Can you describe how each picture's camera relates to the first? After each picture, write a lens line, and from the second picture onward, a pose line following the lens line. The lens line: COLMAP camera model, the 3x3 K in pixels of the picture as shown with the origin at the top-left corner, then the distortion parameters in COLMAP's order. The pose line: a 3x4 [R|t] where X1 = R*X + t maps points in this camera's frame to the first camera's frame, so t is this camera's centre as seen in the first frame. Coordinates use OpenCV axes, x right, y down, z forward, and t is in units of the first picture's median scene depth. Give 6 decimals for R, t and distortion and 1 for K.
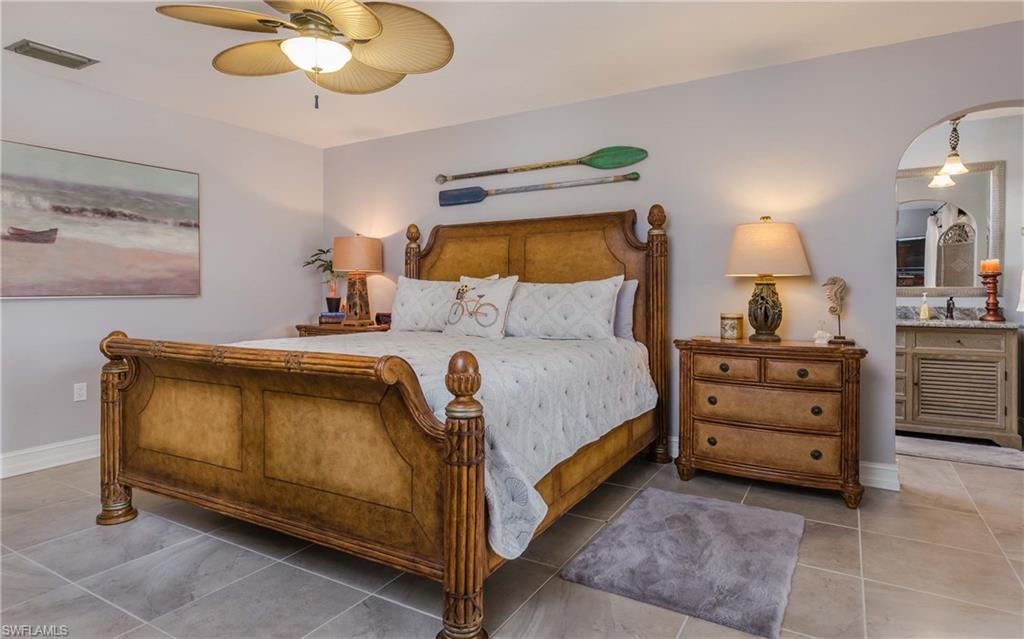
lens RADIAL K [[580.5, 0, 530.4], [0, 580.5, 288.3], [0, 0, 1]] dist [0.001955, 0.000204]
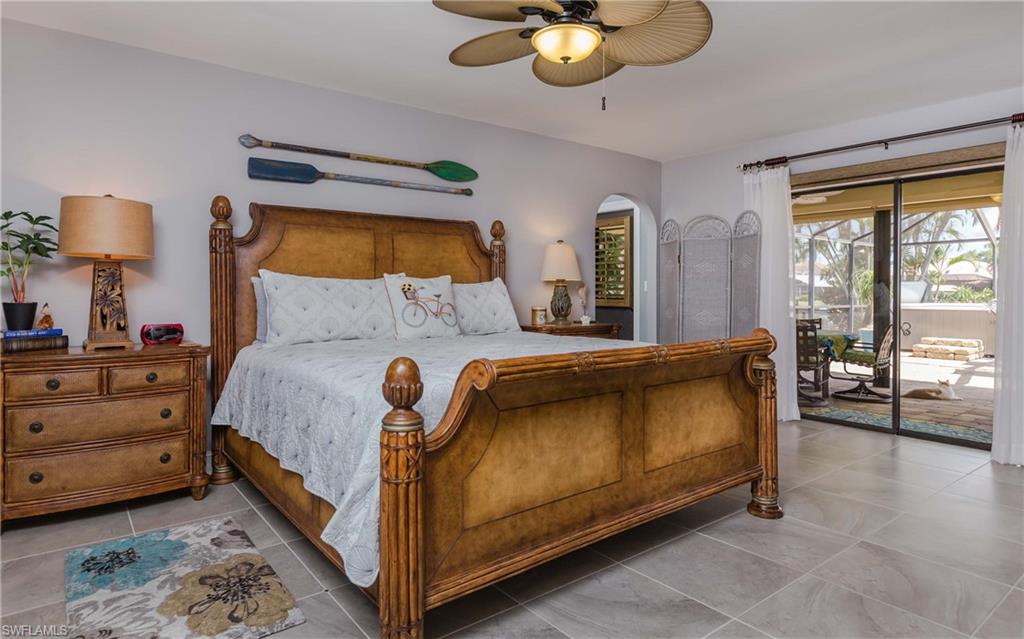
lens RADIAL K [[580.5, 0, 485.7], [0, 580.5, 301.2], [0, 0, 1]] dist [0.001955, 0.000204]
pose [[0.387157, -0.014621, 0.921898, -0.881752], [-0.003566, 0.999843, 0.017355, 0.005758], [-0.922007, -0.010006, 0.387045, 0.512977]]
